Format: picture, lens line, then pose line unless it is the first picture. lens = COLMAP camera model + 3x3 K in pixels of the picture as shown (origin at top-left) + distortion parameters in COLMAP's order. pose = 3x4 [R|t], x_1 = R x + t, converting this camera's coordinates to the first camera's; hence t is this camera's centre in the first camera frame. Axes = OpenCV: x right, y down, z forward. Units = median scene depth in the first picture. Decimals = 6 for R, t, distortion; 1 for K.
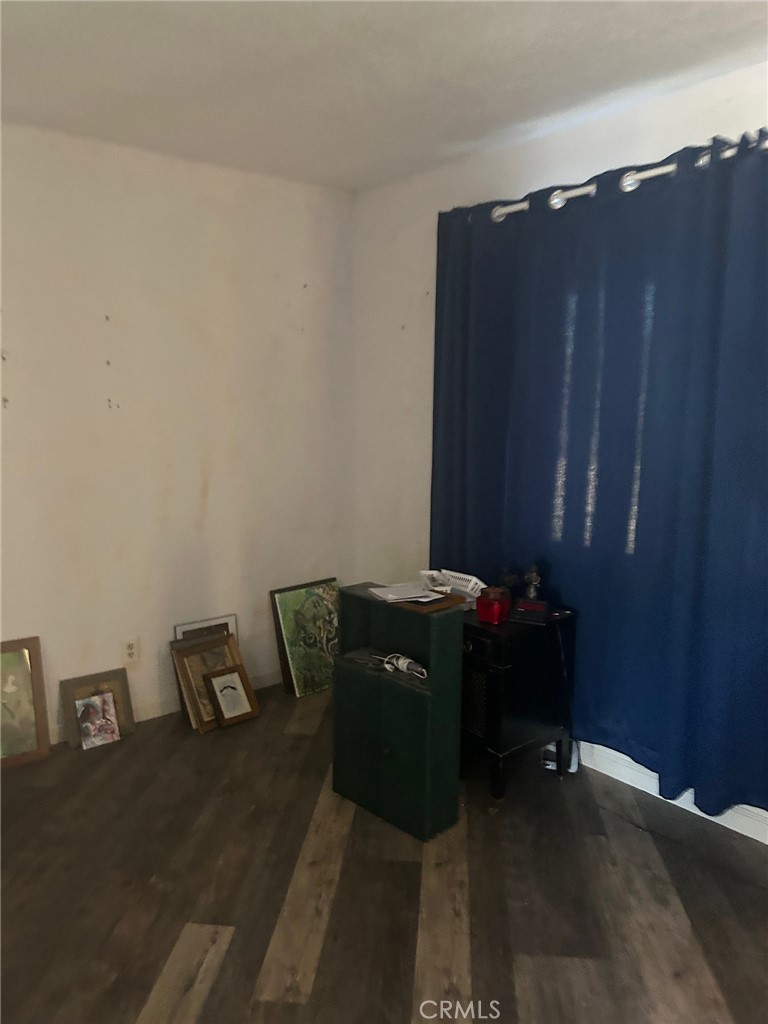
lens RADIAL K [[760.8, 0, 385.5], [0, 760.8, 505.7], [0, 0, 1]] dist [0.005951, -0.010969]
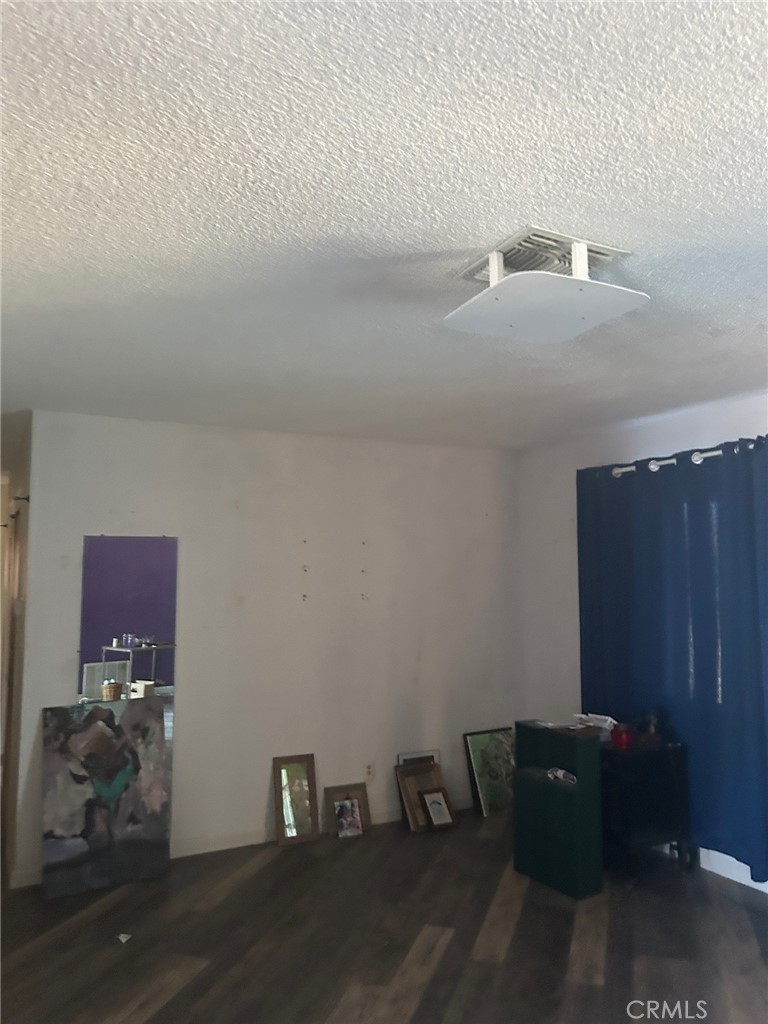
lens RADIAL K [[779.1, 0, 408.0], [0, 779.1, 513.6], [0, 0, 1]] dist [0.103768, -0.161876]
pose [[0.982834, -0.026295, -0.182607, 0.021751], [-0.015500, 0.974523, -0.223753, 0.053935], [0.183838, 0.222742, 0.957387, -0.551693]]
